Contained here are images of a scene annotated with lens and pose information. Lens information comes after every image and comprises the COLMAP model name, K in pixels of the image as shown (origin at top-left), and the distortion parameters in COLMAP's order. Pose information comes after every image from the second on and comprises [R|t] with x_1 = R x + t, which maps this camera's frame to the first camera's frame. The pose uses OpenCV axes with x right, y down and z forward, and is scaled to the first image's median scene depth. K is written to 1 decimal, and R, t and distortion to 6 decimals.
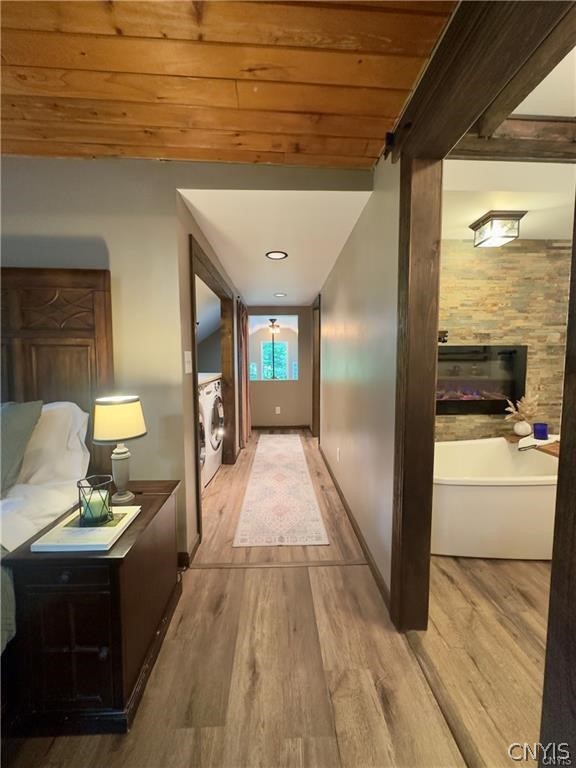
lens RADIAL K [[314.7, 0, 290.5], [0, 314.7, 381.7], [0, 0, 1]] dist [-0.000908, -0.000036]
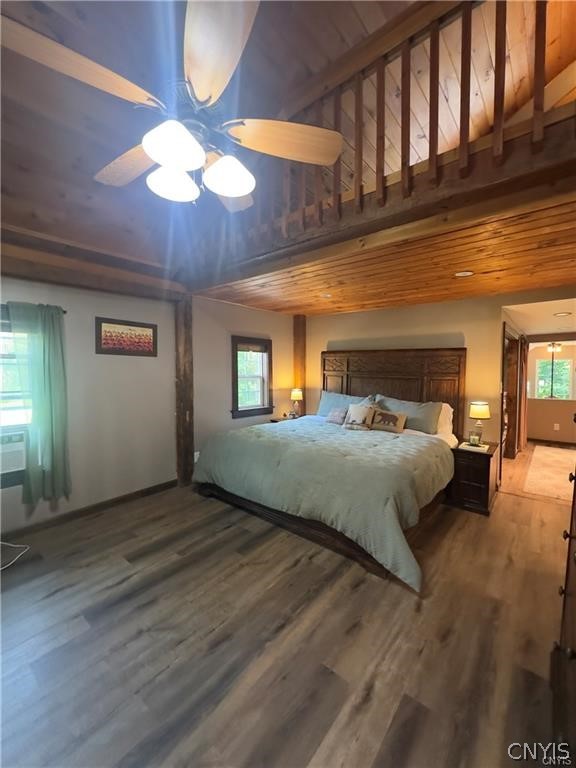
lens RADIAL K [[314.7, 0, 290.9], [0, 314.7, 385.0], [0, 0, 1]] dist [-0.000908, -0.000036]
pose [[0.738889, 0.033939, -0.672972, 0.016291], [-0.052103, 0.998618, -0.006846, 0.001293], [0.671809, 0.040122, 0.739637, -0.837830]]
